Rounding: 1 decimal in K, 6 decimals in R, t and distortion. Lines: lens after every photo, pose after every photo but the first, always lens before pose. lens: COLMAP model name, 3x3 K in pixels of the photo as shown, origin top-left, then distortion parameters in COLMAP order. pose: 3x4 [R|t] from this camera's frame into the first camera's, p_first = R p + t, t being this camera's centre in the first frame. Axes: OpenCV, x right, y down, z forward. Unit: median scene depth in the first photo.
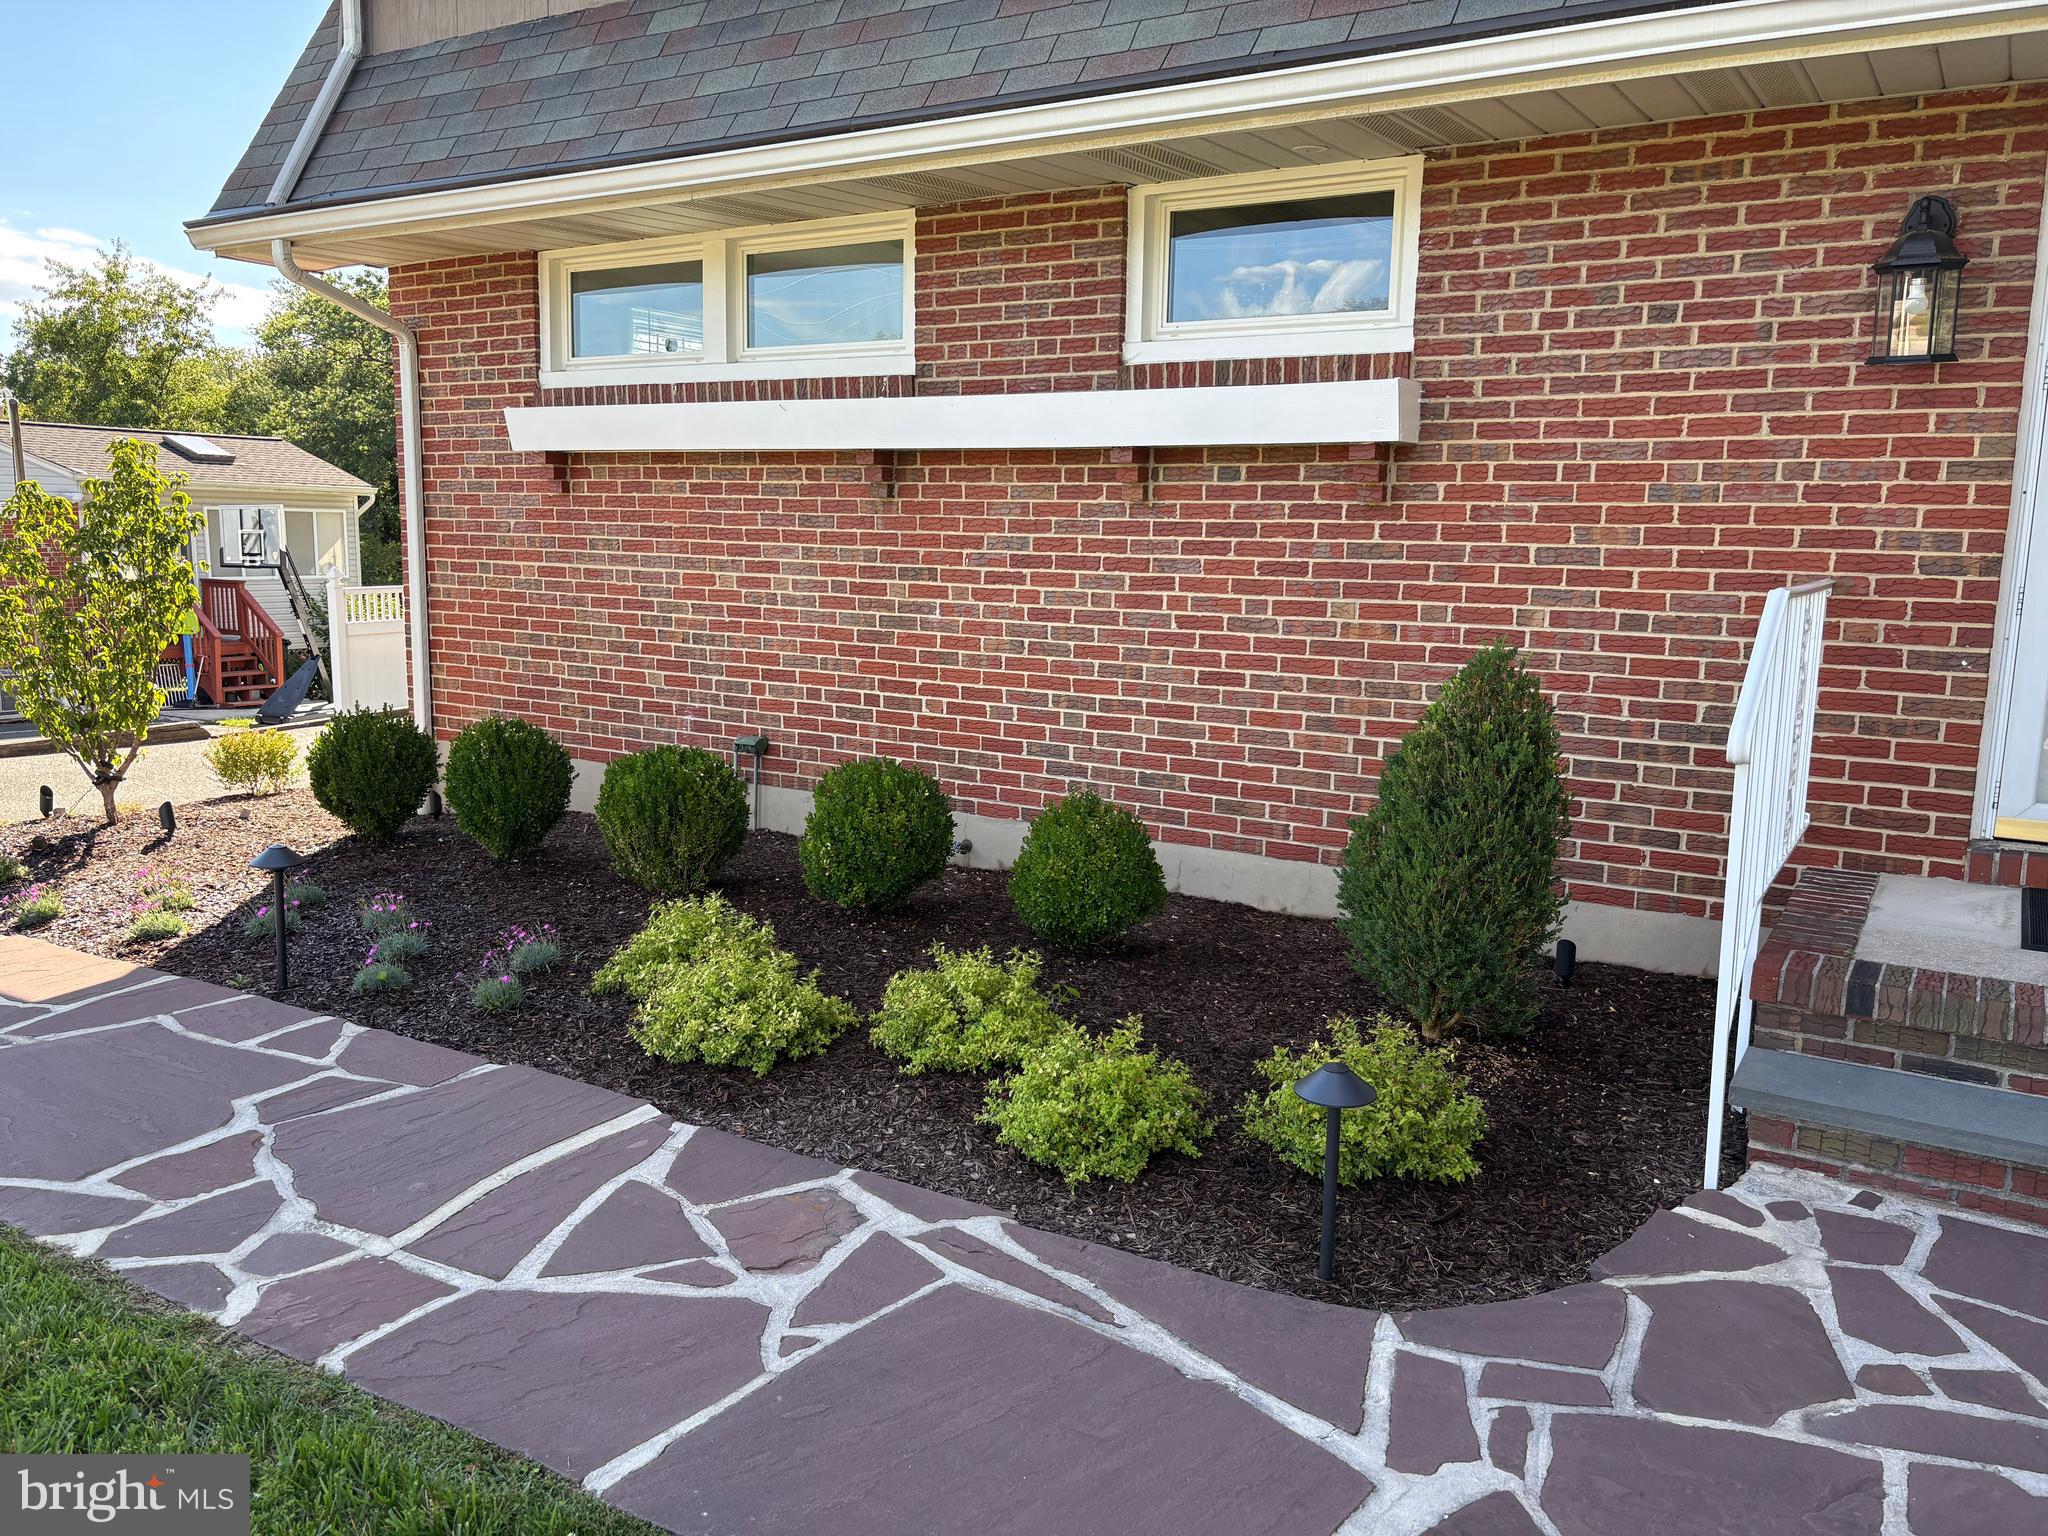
lens RADIAL K [[1562.8, 0, 1036.7], [0, 1562.8, 782.8], [0, 0, 1]] dist [0.058303, -0.057083]
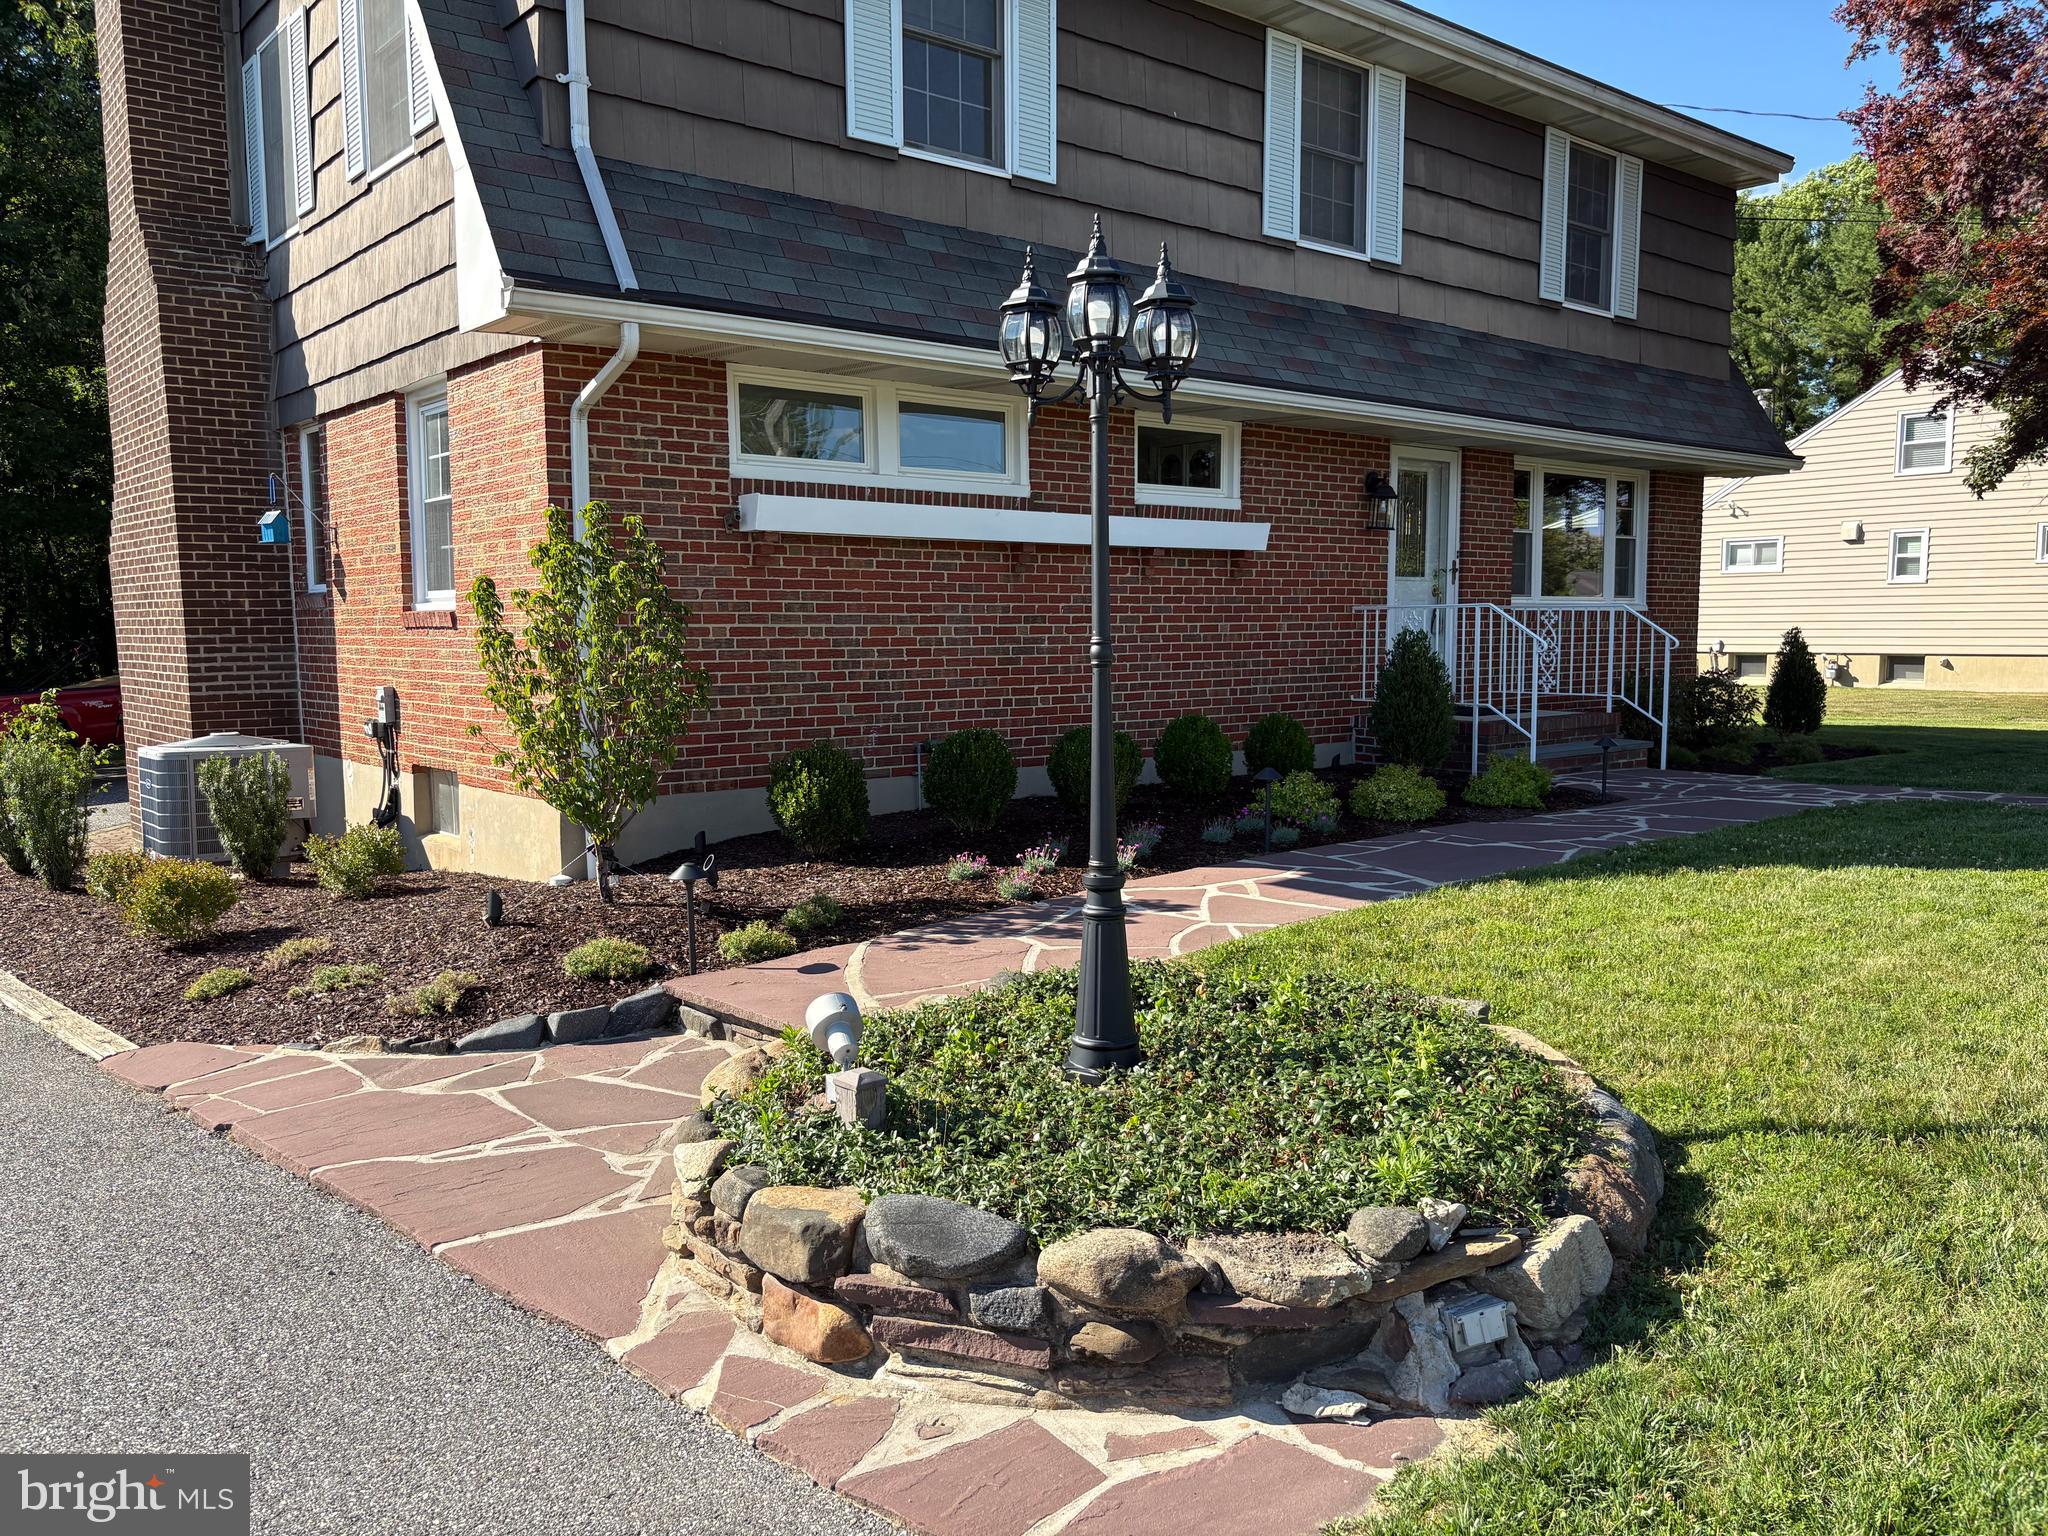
lens RADIAL K [[1562.8, 0, 1031.5], [0, 1562.8, 774.1], [0, 0, 1]] dist [0.058303, -0.057083]
pose [[0.301258, -0.108803, 0.947315, -2.054387], [0.171354, 0.983473, 0.058464, -0.091531], [-0.938020, 0.144714, 0.314923, 0.662741]]
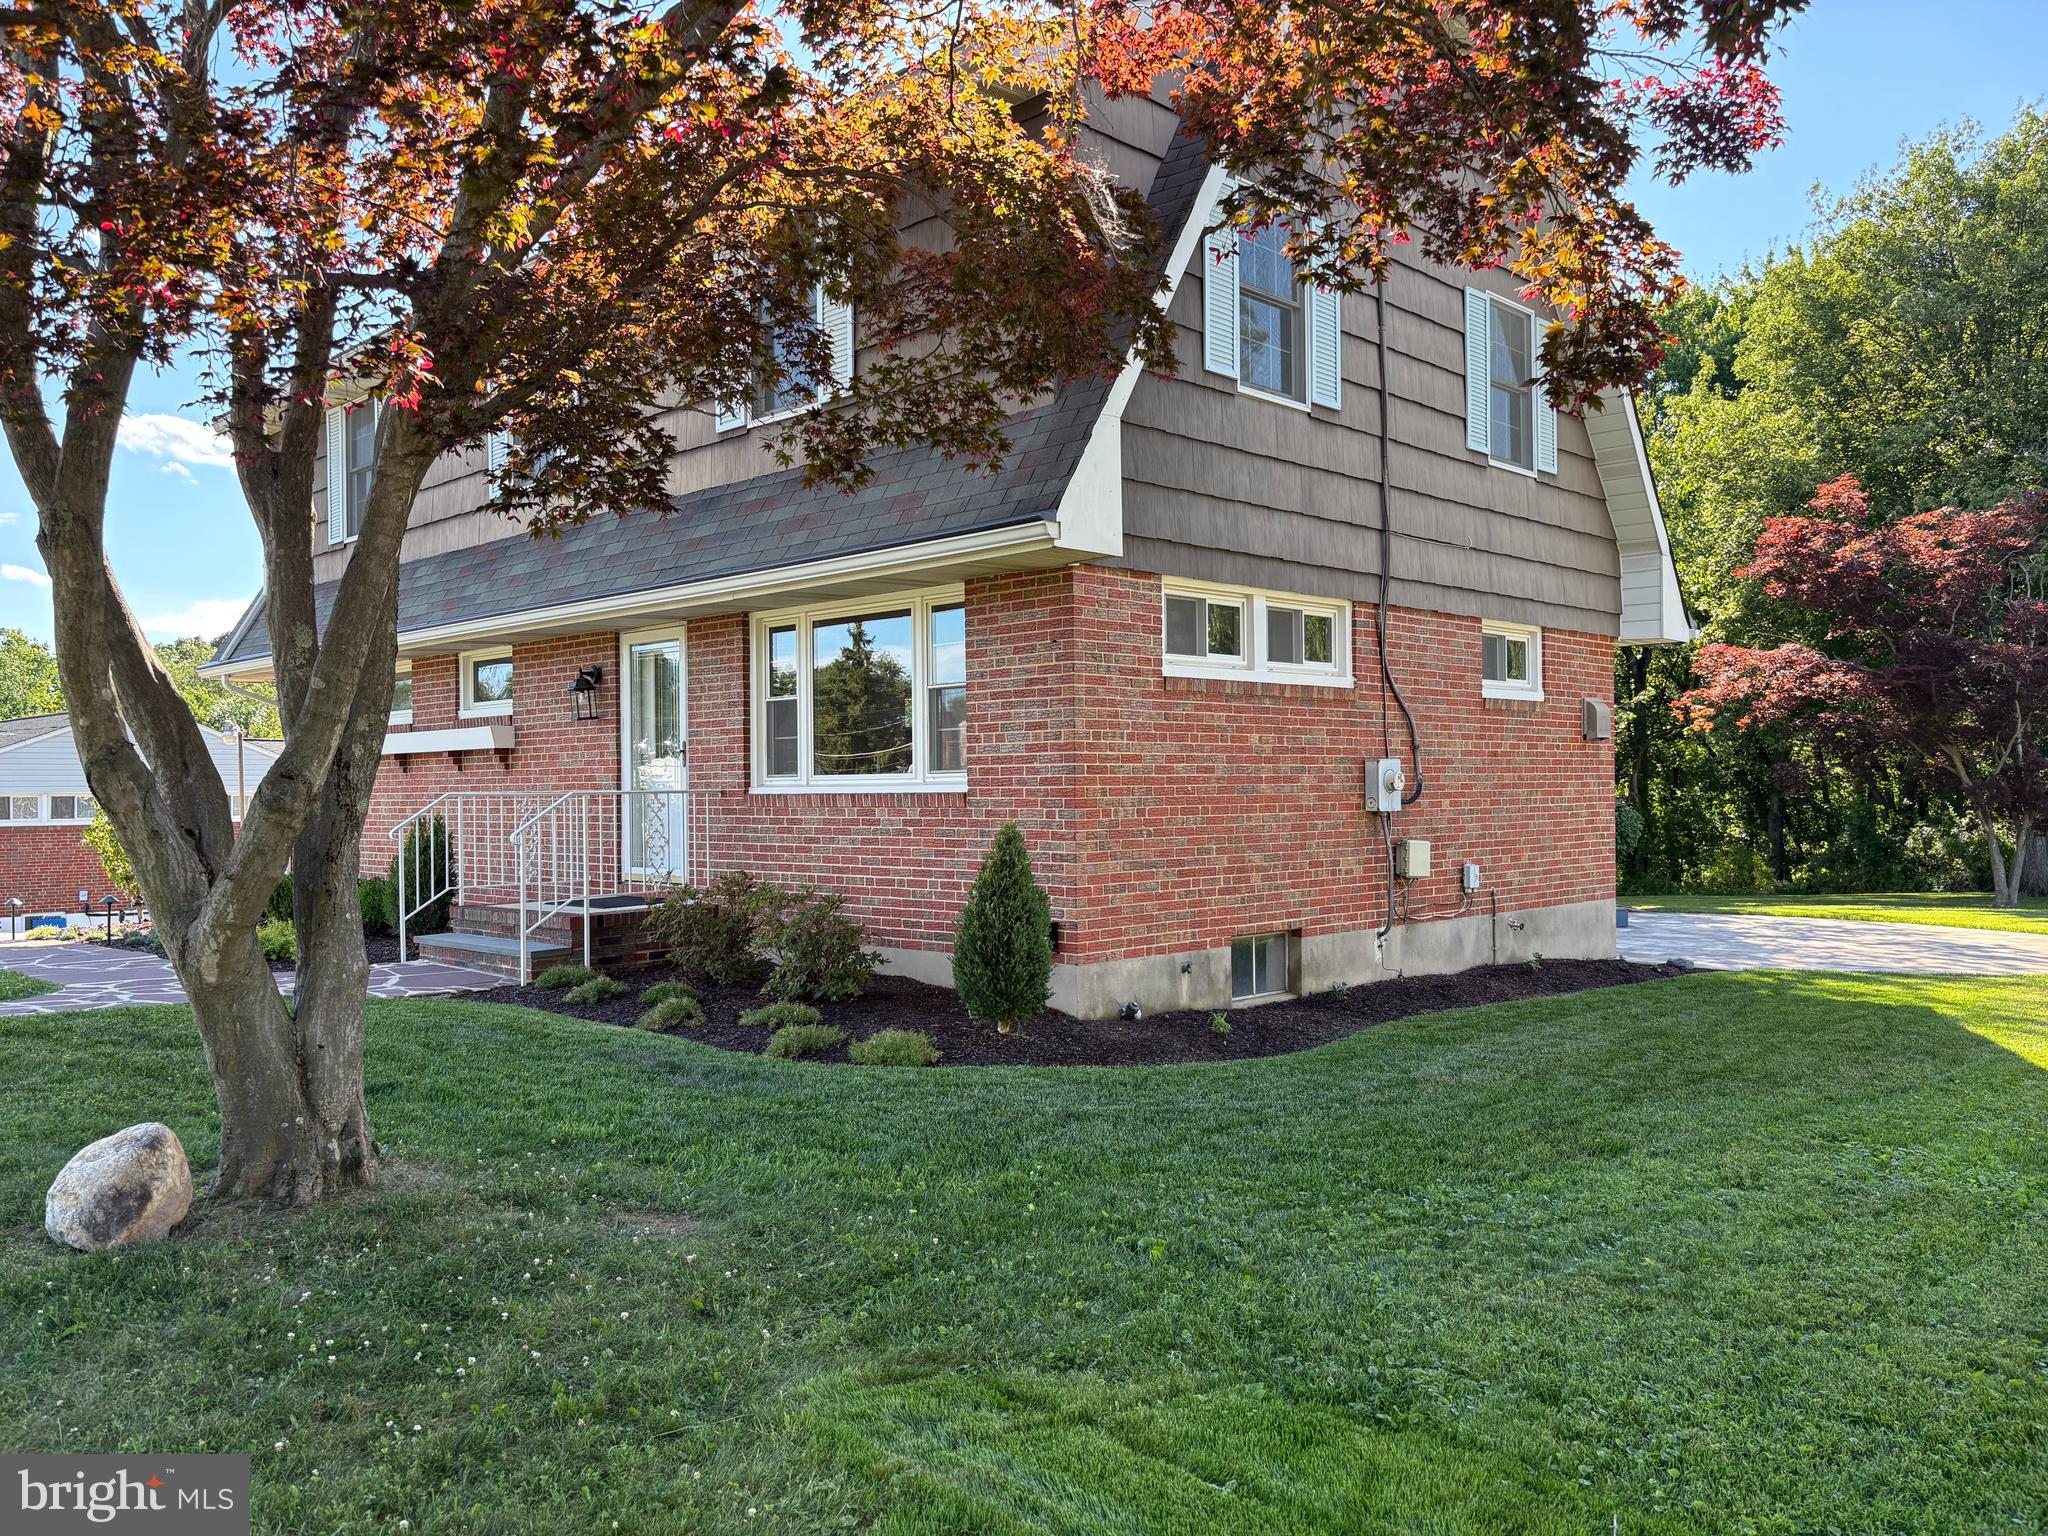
lens RADIAL K [[1562.8, 0, 1016.3], [0, 1562.8, 780.4], [0, 0, 1]] dist [0.058303, -0.057083]
pose [[0.977361, -0.022343, -0.210397, 1.692517], [-0.017251, 0.982682, -0.184493, 0.327335], [0.210876, 0.183946, 0.960050, -1.419838]]
